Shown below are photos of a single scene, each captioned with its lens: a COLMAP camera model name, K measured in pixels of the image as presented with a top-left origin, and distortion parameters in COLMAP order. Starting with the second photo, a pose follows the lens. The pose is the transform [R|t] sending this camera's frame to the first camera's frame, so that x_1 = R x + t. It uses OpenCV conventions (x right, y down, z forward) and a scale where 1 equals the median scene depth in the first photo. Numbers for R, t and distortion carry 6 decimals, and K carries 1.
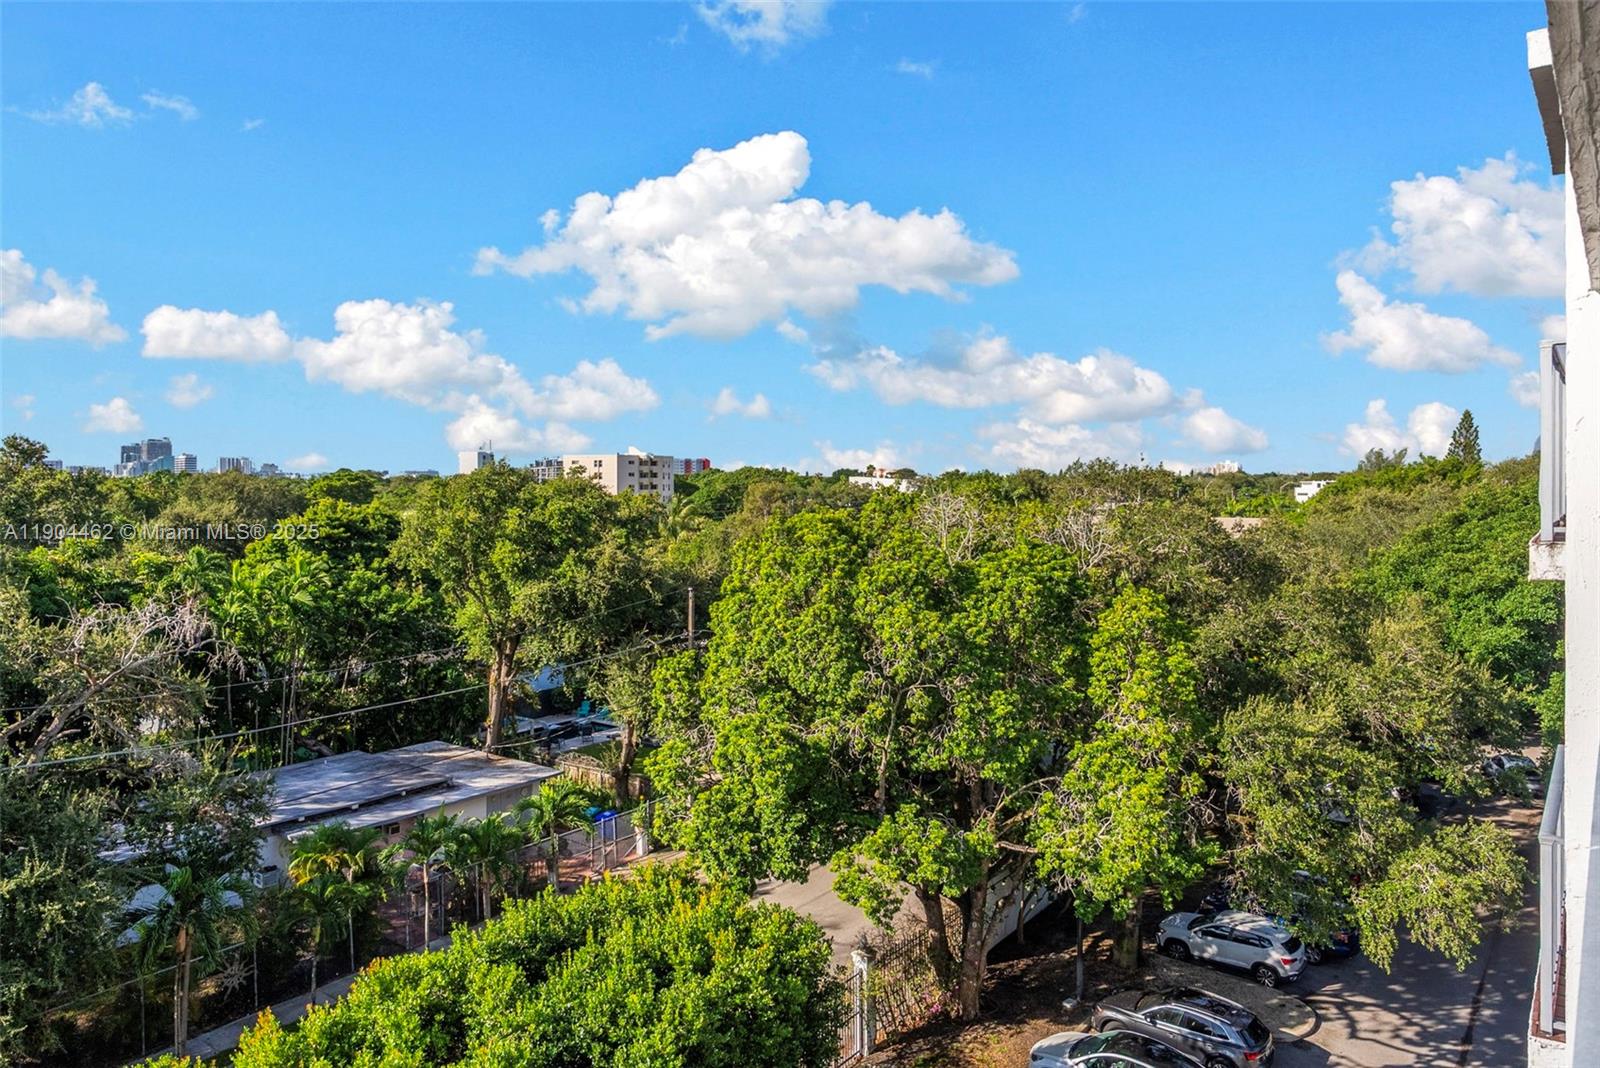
lens RADIAL K [[1081.6, 0, 817.8], [0, 1081.6, 492.0], [0, 0, 1]] dist [-0.025860, 0.016796]
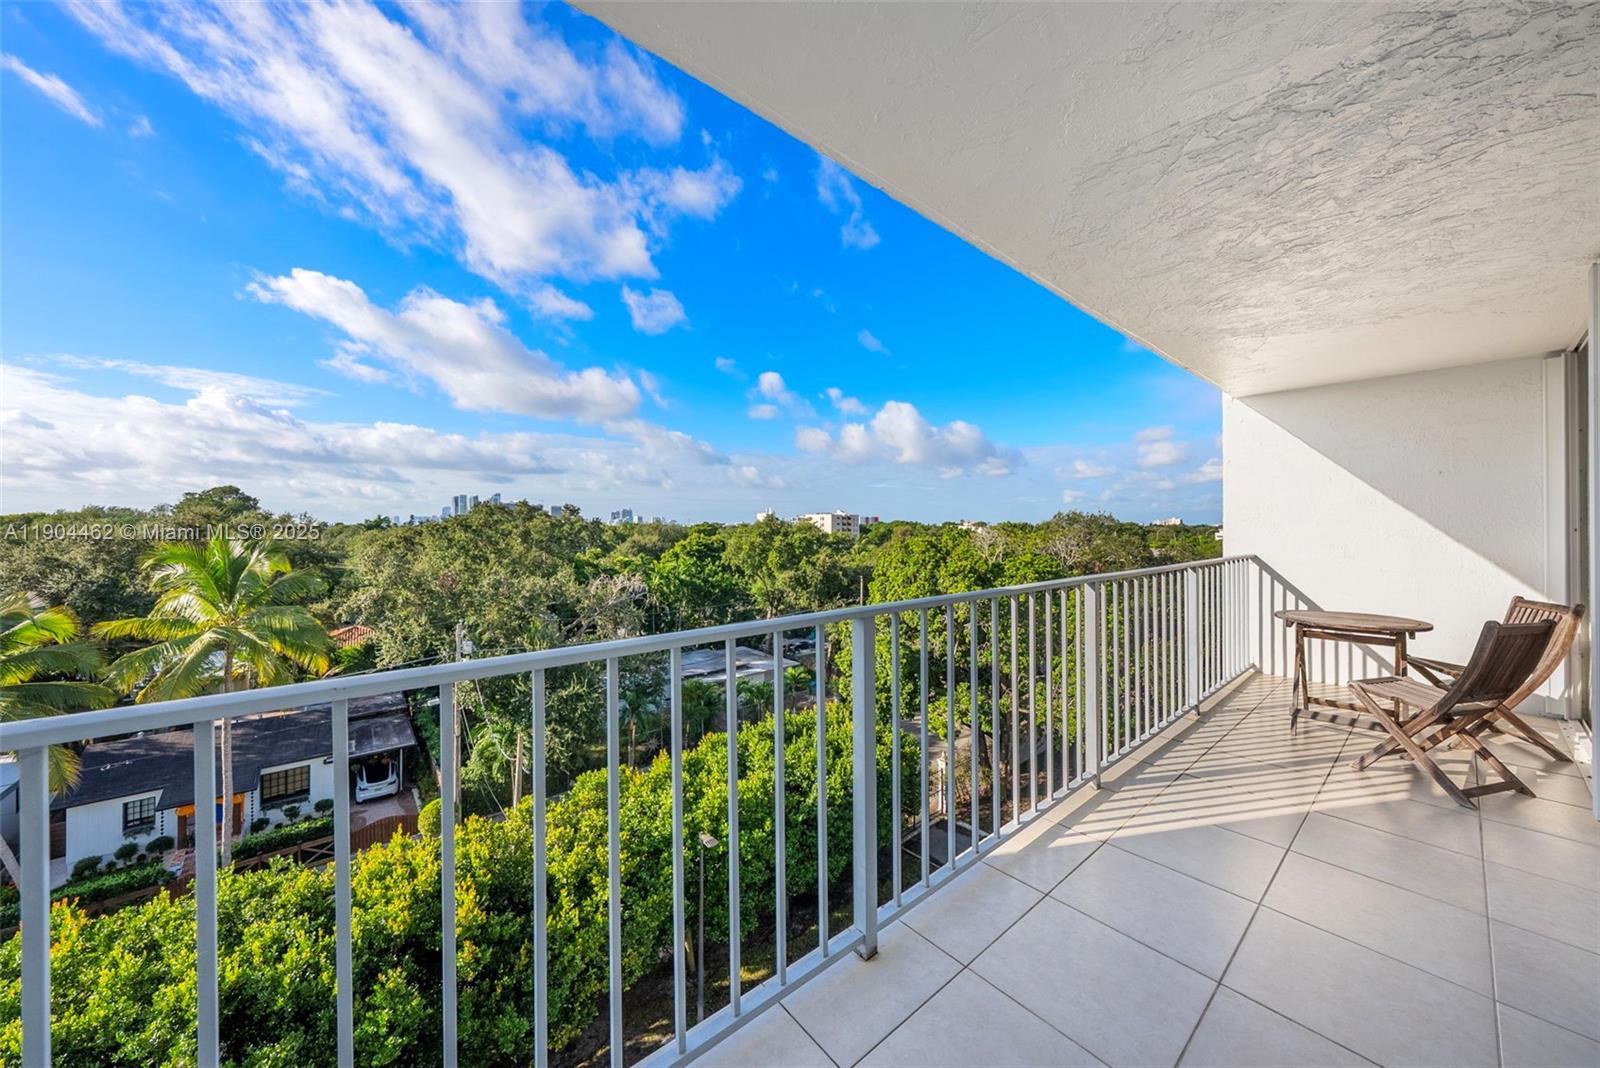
lens RADIAL K [[542.7, 0, 805.8], [0, 542.7, 526.8], [0, 0, 1]] dist [0.001345, 0.000128]
pose [[0.972985, -0.003080, -0.230849, 0.018209], [0.000336, 0.999929, -0.011925, 0.008696], [0.230869, 0.011526, 0.972916, -0.022301]]
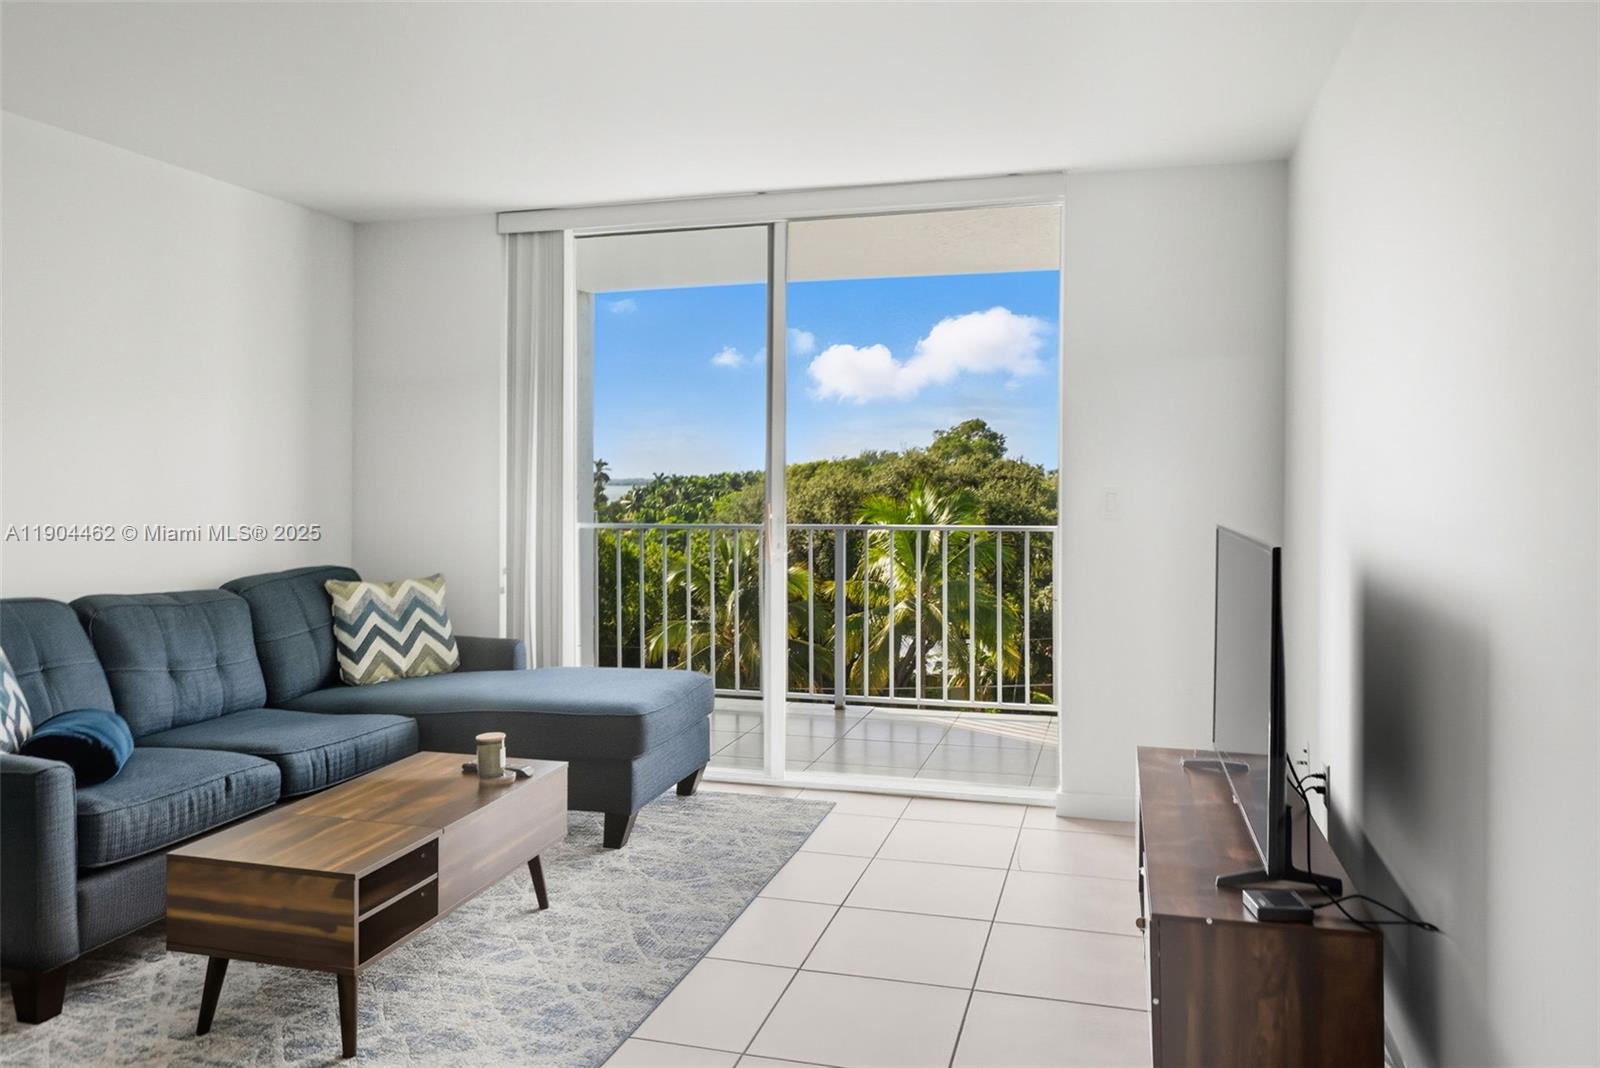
lens RADIAL K [[1153.3, 0, 807.8], [0, 1153.3, 470.0], [0, 0, 1]] dist [-0.004470, 0.000470]
pose [[0.347872, -0.012794, -0.937455, 0.153887], [0.000354, 0.999909, -0.013515, 0.008498], [0.937542, 0.004369, 0.347845, -0.037922]]
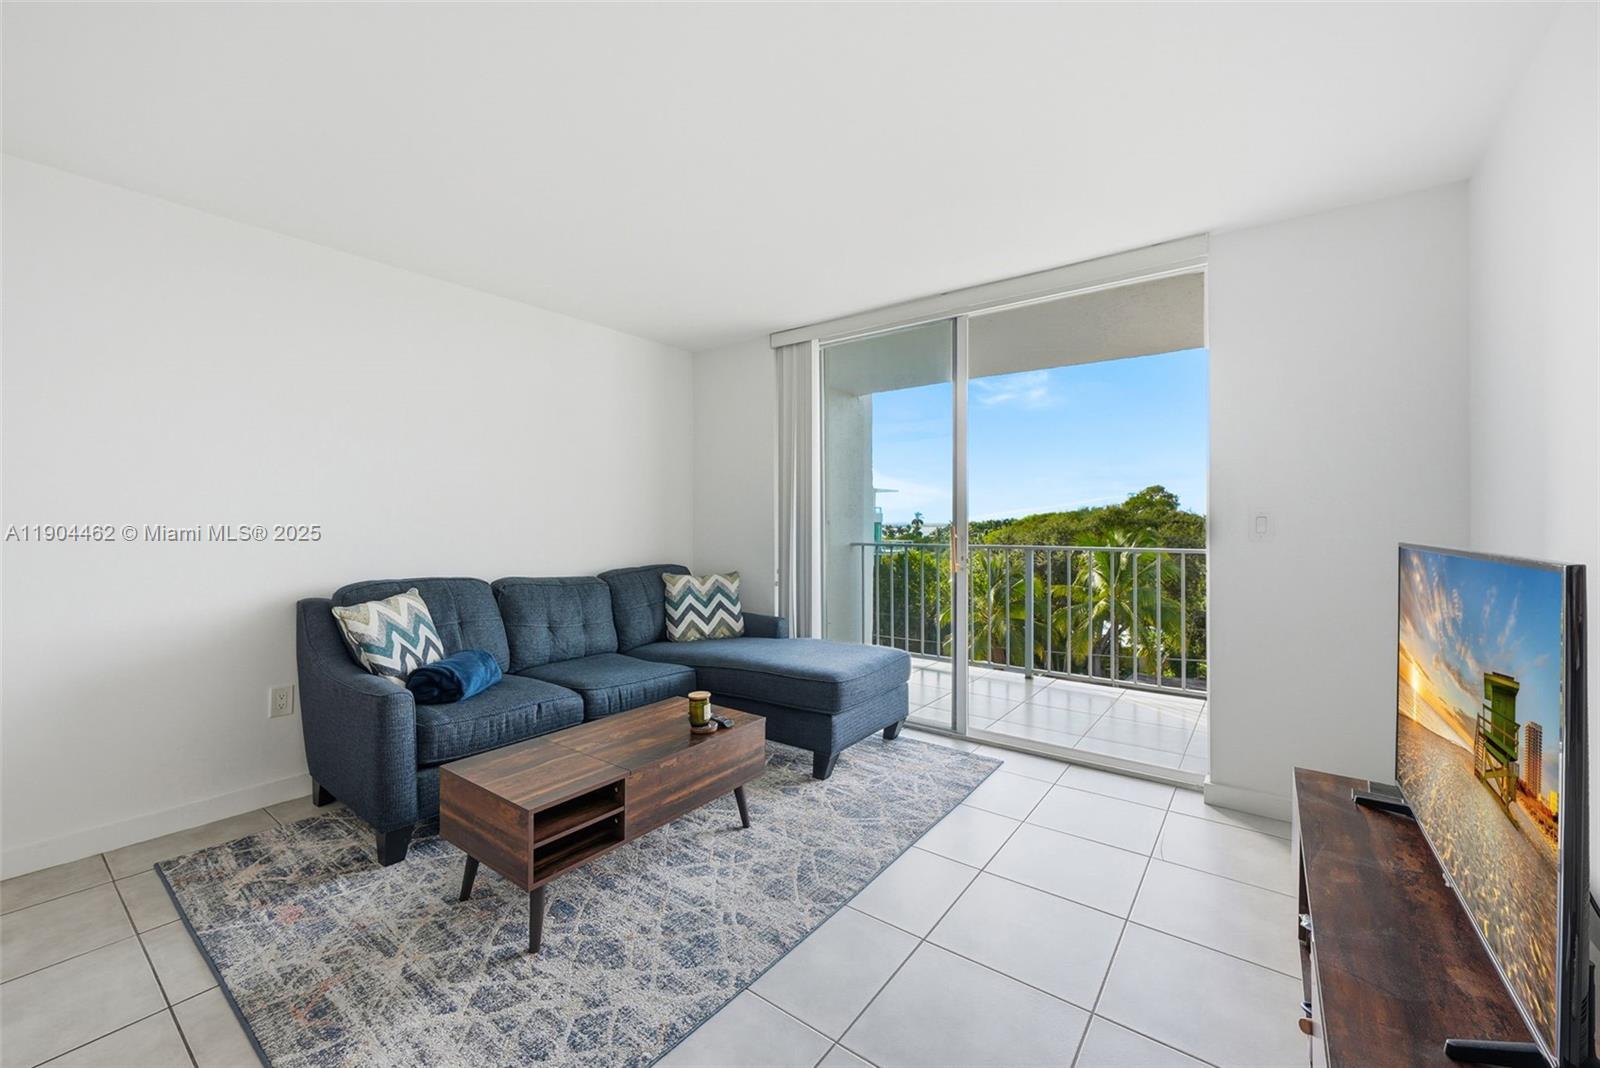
lens RADIAL K [[641.7, 0, 787.6], [0, 641.7, 511.5], [0, 0, 1]] dist [-0.011420, -0.000203]
pose [[-0.025132, -0.022964, -0.999420, 0.135498], [-0.004965, 0.999727, -0.022847, 0.009984], [0.999672, 0.004388, -0.025239, -0.025100]]
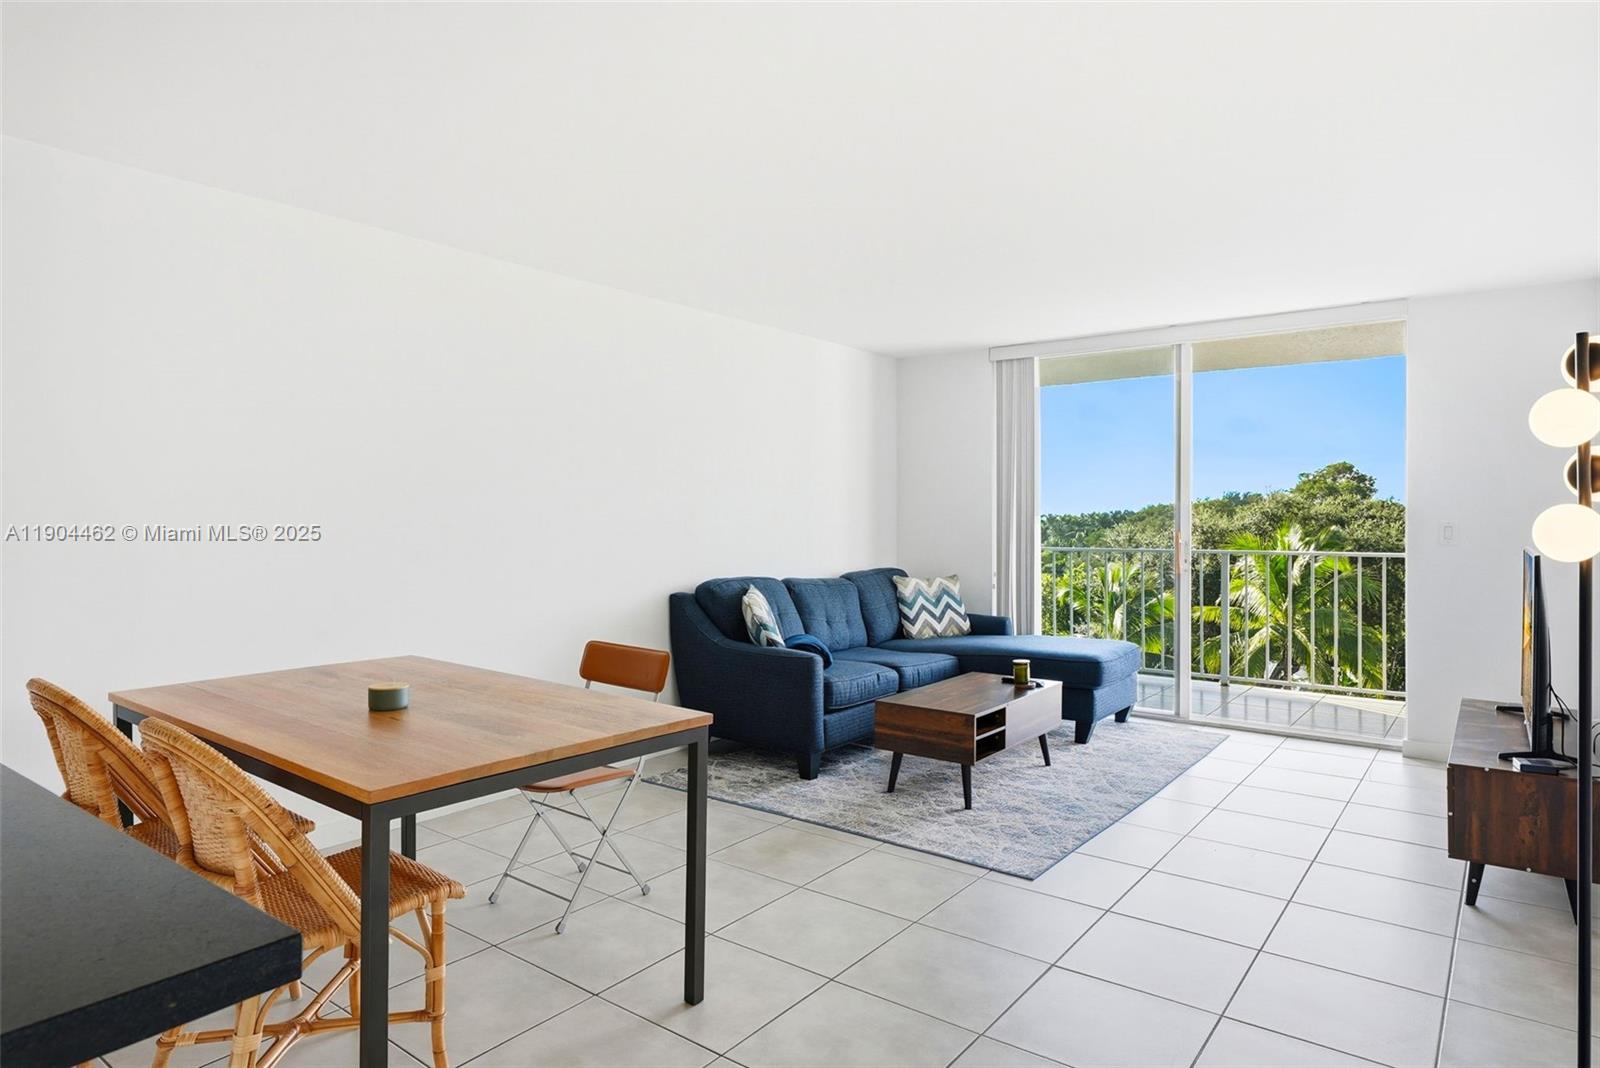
lens RADIAL K [[945.9, 0, 771.8], [0, 945.9, 510.1], [0, 0, 1]] dist [-0.016557, 0.001335]
pose [[-0.045930, -0.012879, -0.998862, 0.179903], [-0.004629, 0.999909, -0.012680, 0.008888], [0.998934, 0.004041, -0.045985, -0.051583]]
